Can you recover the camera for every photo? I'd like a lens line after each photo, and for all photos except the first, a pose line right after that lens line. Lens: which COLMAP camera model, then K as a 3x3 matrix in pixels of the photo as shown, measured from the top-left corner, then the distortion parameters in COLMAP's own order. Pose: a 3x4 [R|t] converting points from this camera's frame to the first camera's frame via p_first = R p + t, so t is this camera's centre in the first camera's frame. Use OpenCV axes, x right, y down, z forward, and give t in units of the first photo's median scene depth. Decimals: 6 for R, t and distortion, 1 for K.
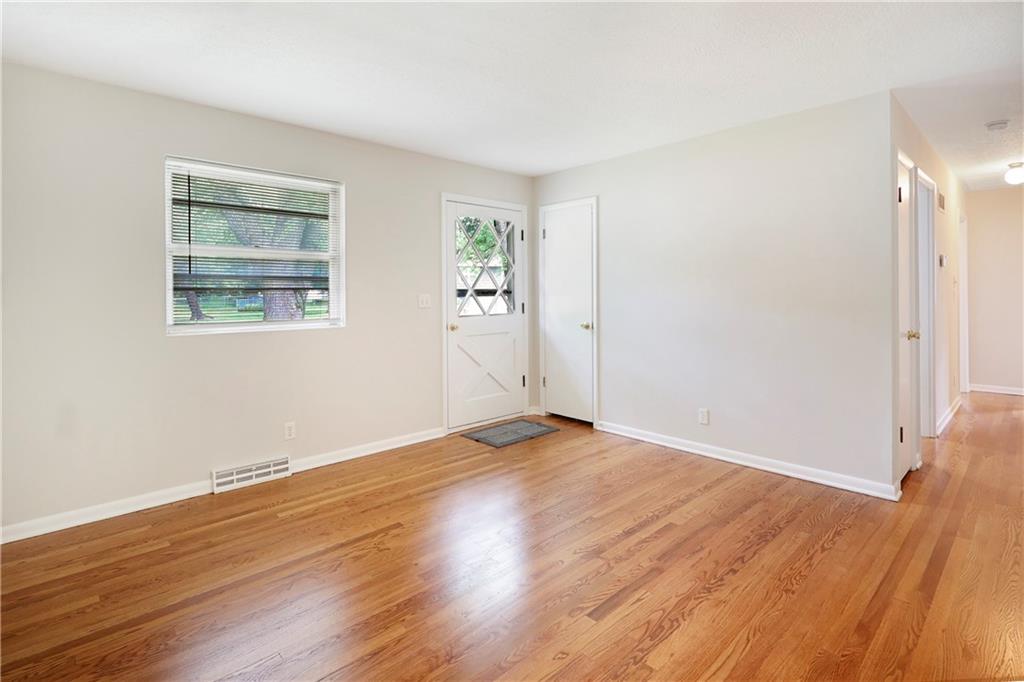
lens RADIAL K [[486.2, 0, 518.5], [0, 486.2, 296.7], [0, 0, 1]] dist [-0.002759, -0.001842]
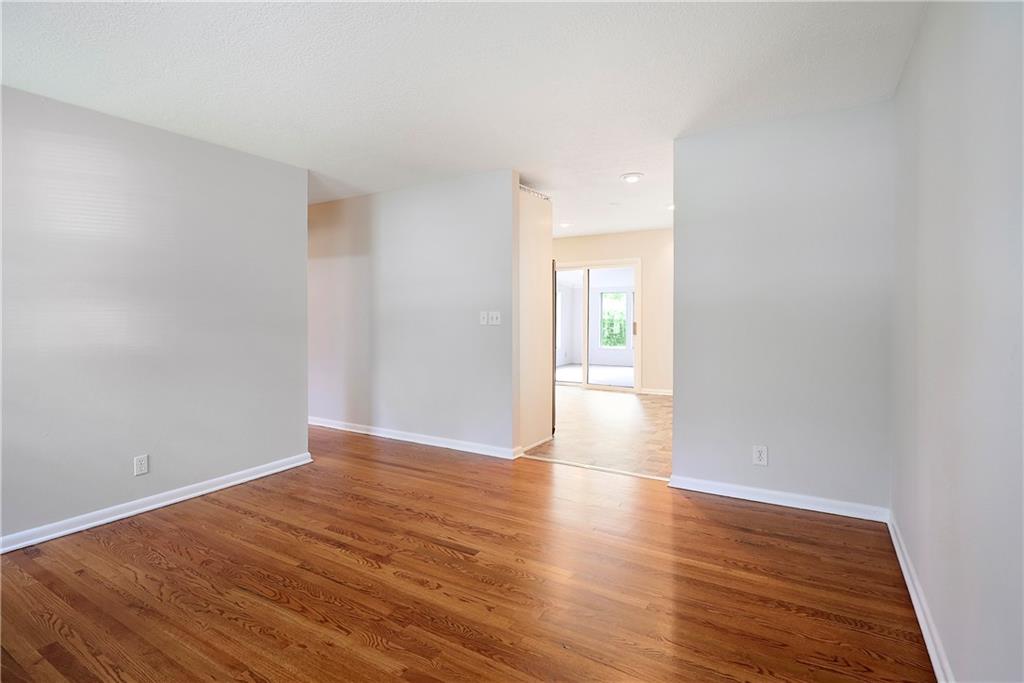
lens RADIAL K [[486.2, 0, 515.0], [0, 486.2, 335.5], [0, 0, 1]] dist [-0.002759, -0.001842]
pose [[-0.257385, -0.030173, 0.965838, -0.885288], [0.008495, 0.999403, 0.033485, 0.009687], [-0.966272, 0.016824, -0.256975, 0.938265]]
